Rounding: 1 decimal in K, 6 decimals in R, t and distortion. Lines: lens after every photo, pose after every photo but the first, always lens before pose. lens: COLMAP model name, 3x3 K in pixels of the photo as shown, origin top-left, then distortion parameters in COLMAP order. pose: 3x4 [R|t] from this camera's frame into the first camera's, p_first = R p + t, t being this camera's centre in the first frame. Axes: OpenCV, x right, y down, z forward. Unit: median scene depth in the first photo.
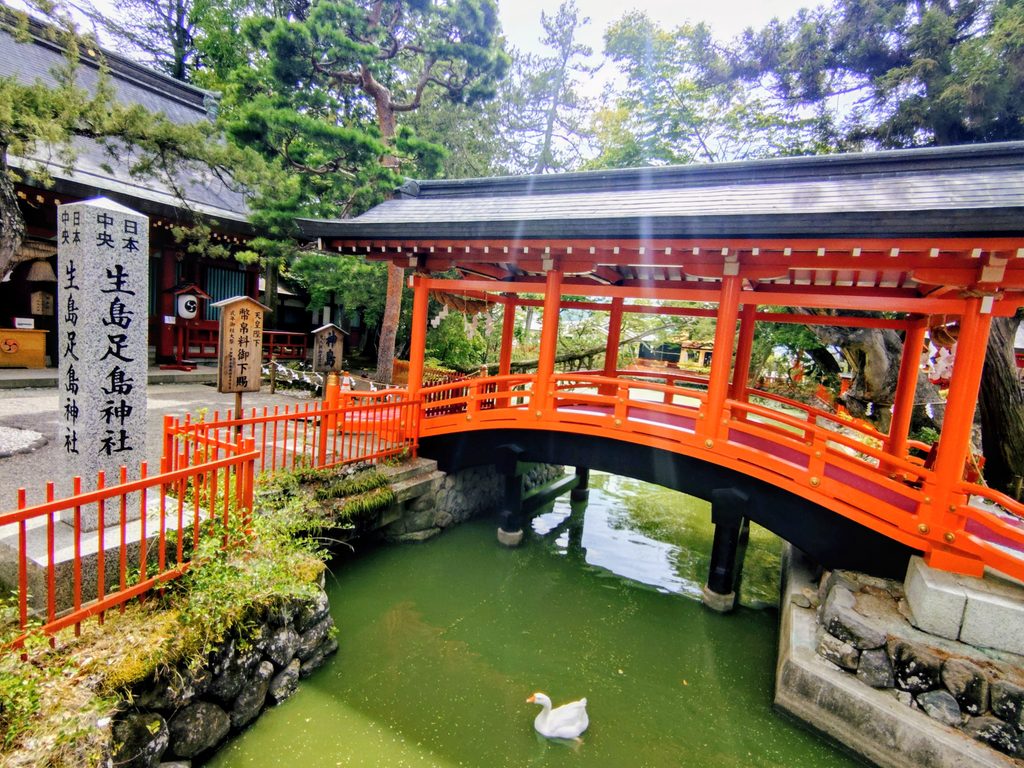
lens RADIAL K [[518.9, 0, 512.0], [0, 518.9, 384.0], [0, 0, 1]] dist [0.000084, 0.000038]
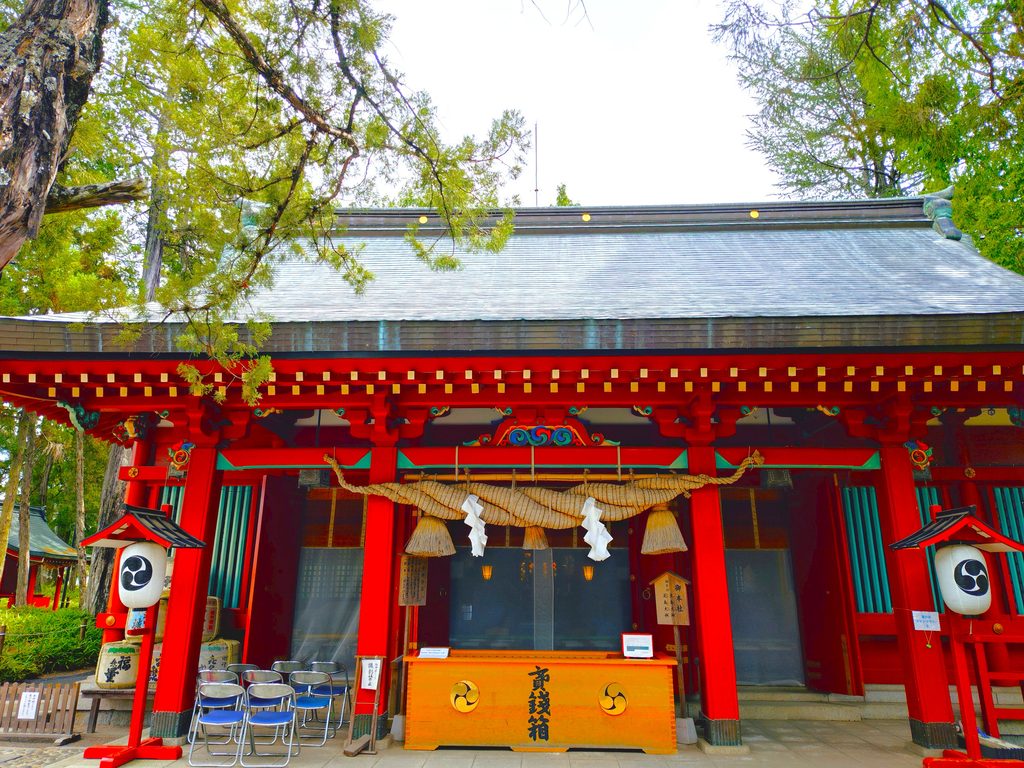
lens RADIAL K [[710.7, 0, 511.9], [0, 710.7, 377.3], [0, 0, 1]] dist [0.000431, -0.001264]
pose [[0.432024, -0.342966, -0.834104, -0.850410], [-0.054839, 0.913167, -0.403879, -0.171635], [0.900193, 0.220227, 0.375702, 1.421476]]
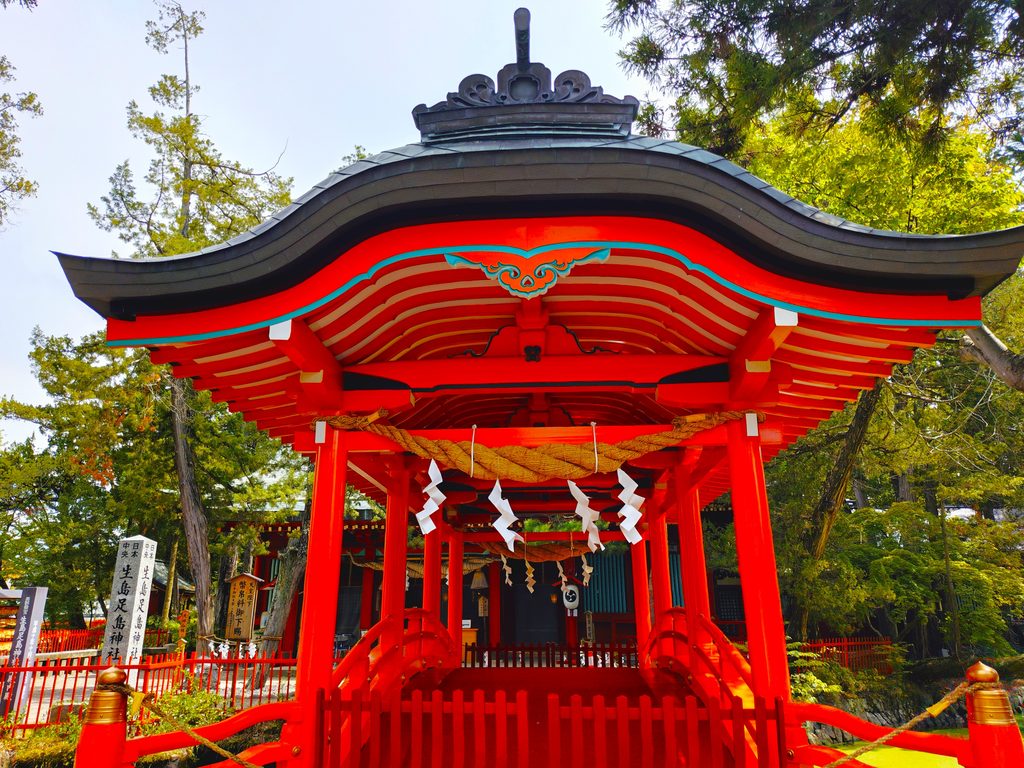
lens RADIAL K [[710.7, 0, 511.8], [0, 710.7, 386.1], [0, 0, 1]] dist [0.000431, -0.001264]
pose [[0.416984, -0.364908, -0.832446, 1.813591], [-0.041389, 0.907296, -0.418451, 0.182783], [0.907971, 0.208941, 0.363225, 0.840551]]
